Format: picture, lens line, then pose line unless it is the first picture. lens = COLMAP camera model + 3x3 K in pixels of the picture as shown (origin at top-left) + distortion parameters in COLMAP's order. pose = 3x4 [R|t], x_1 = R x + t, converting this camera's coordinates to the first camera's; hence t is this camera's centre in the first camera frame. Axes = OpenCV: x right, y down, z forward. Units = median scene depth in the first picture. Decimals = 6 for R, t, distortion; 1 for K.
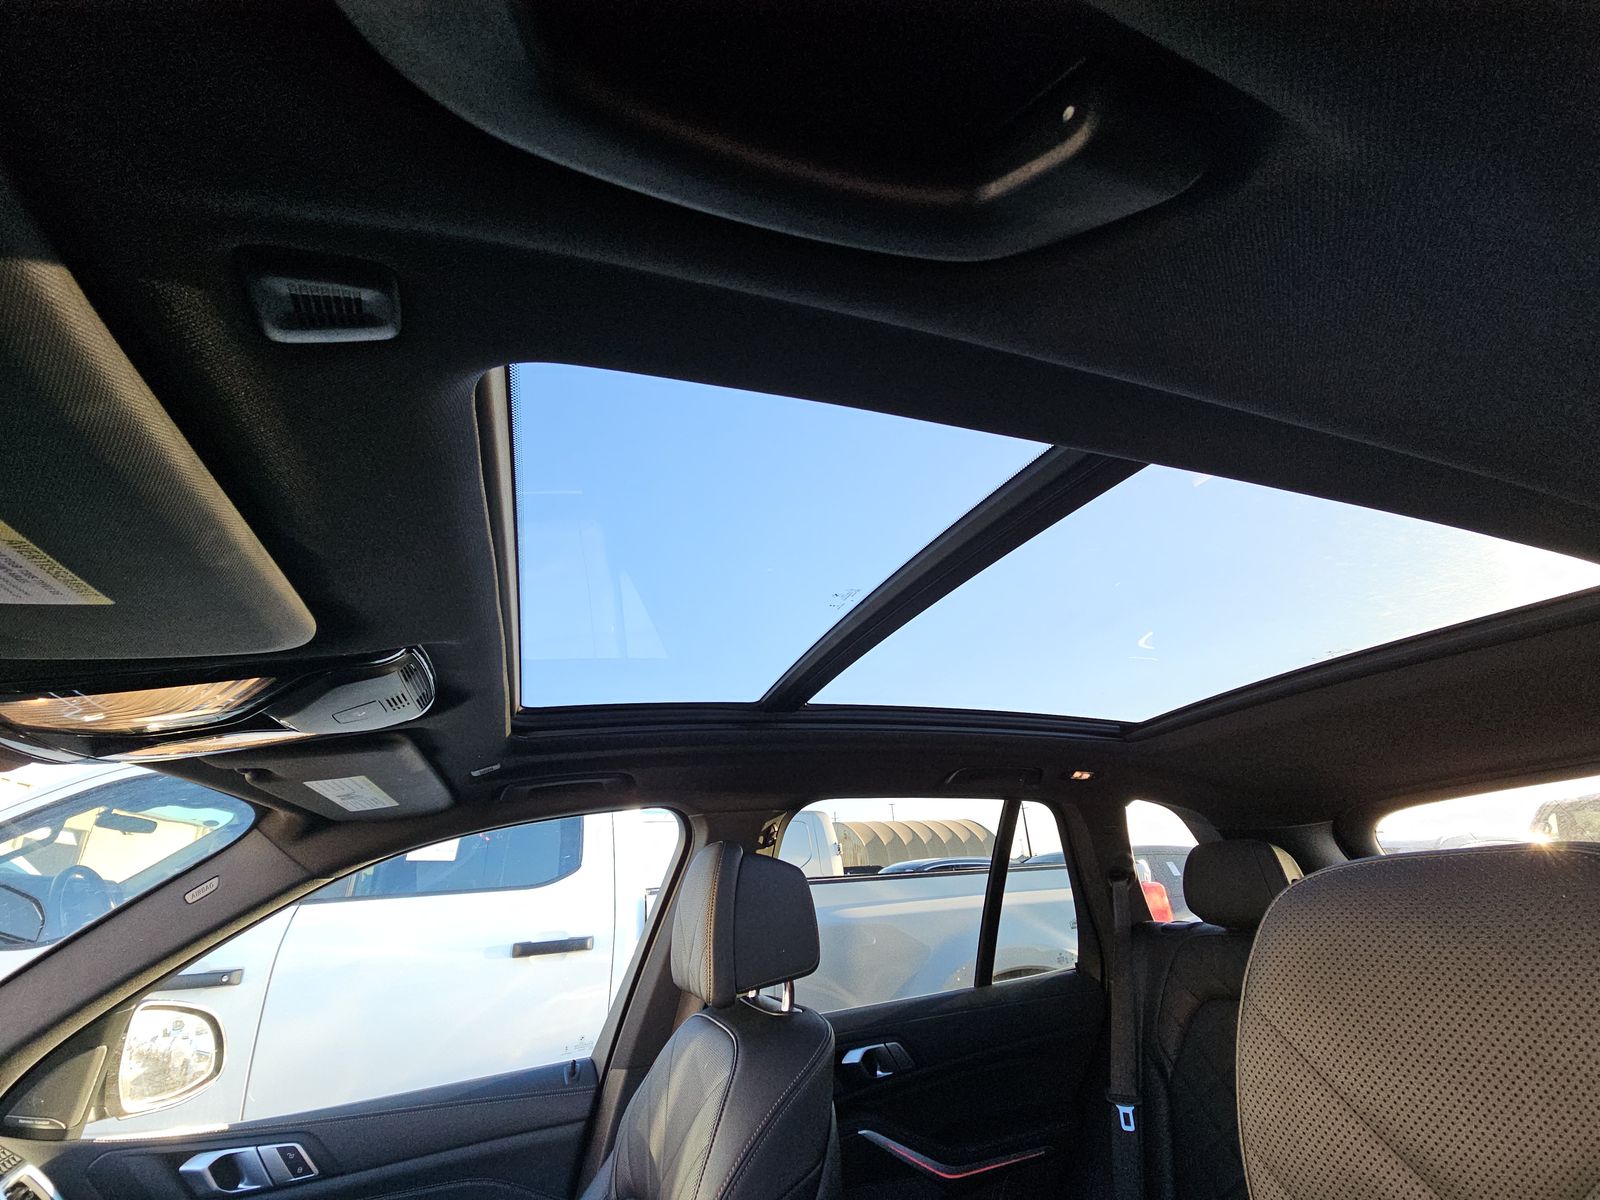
lens RADIAL K [[646.6, 0, 818.6], [0, 646.6, 596.1], [0, 0, 1]] dist [0.000047, -0.010077]
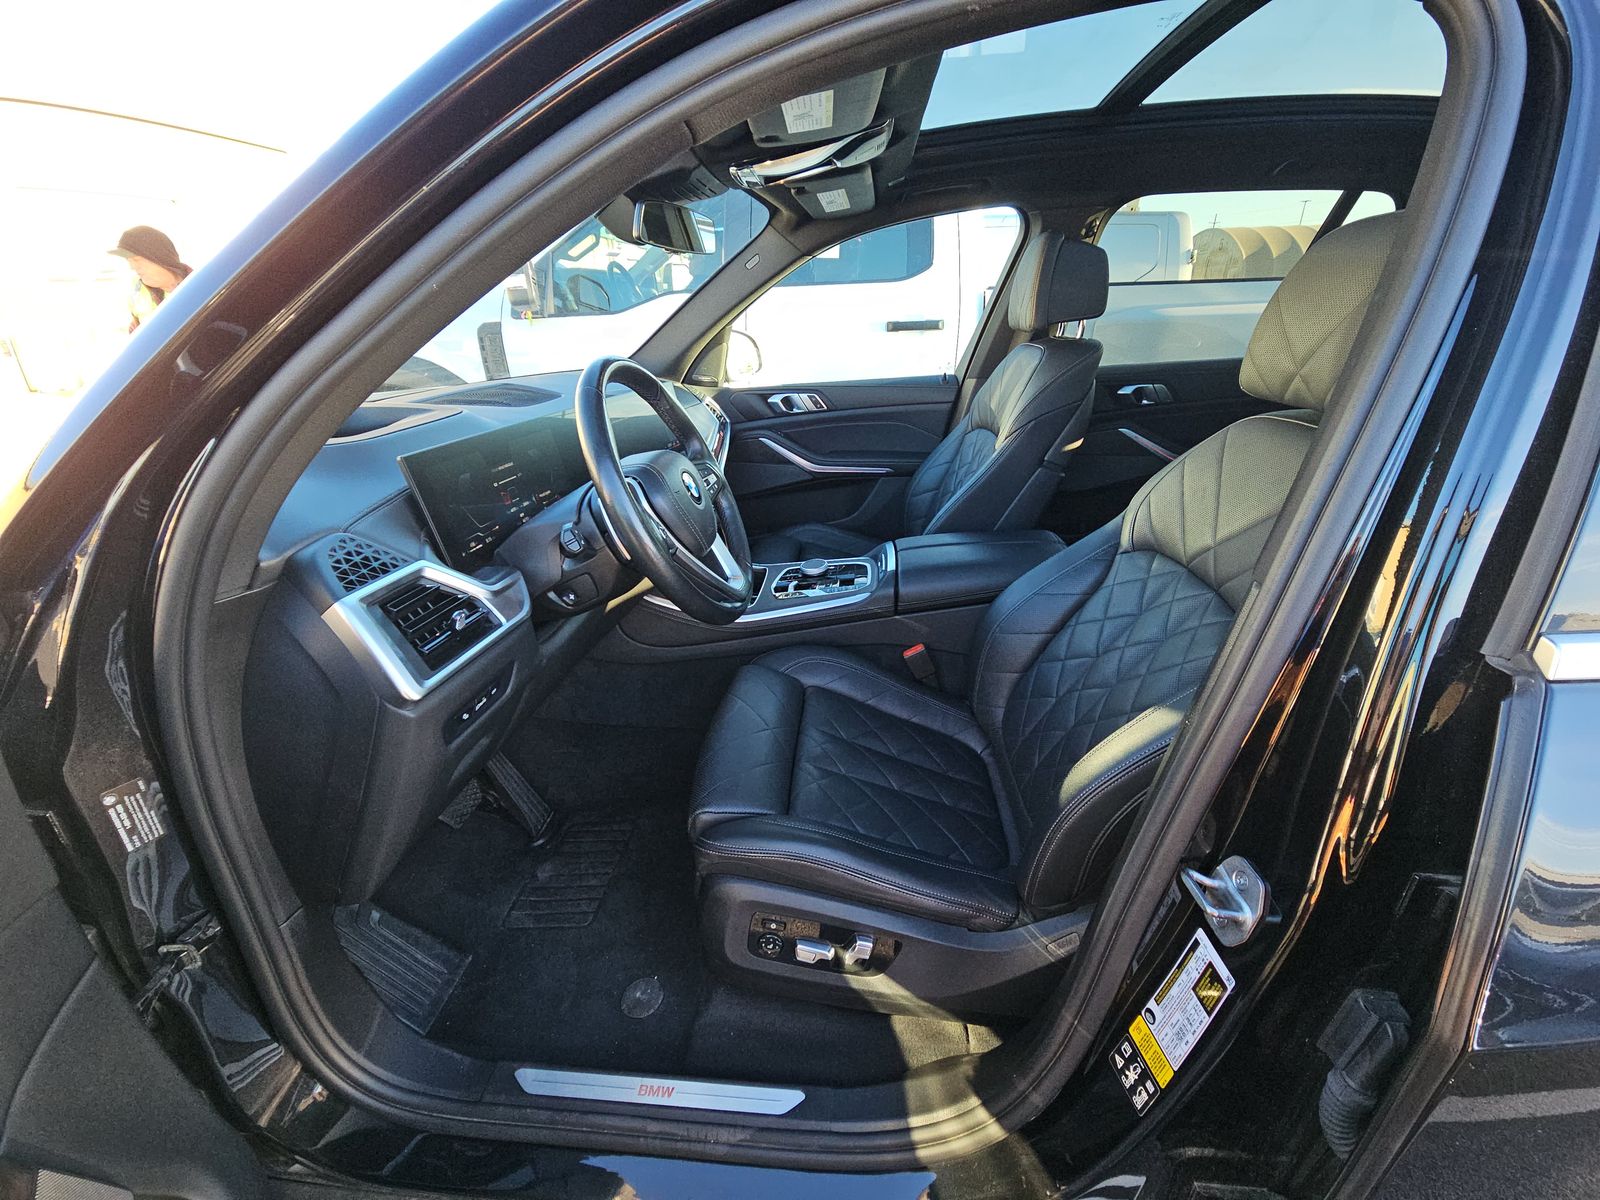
lens RADIAL K [[645.8, 0, 800.0], [0, 645.8, 600.0], [0, 0, 1]] dist [0.000120, -0.000063]
pose [[0.886357, 0.223423, -0.405528, 0.112331], [0.160320, 0.673582, 0.721515, -0.177454], [0.434360, -0.704535, 0.561215, -0.576693]]
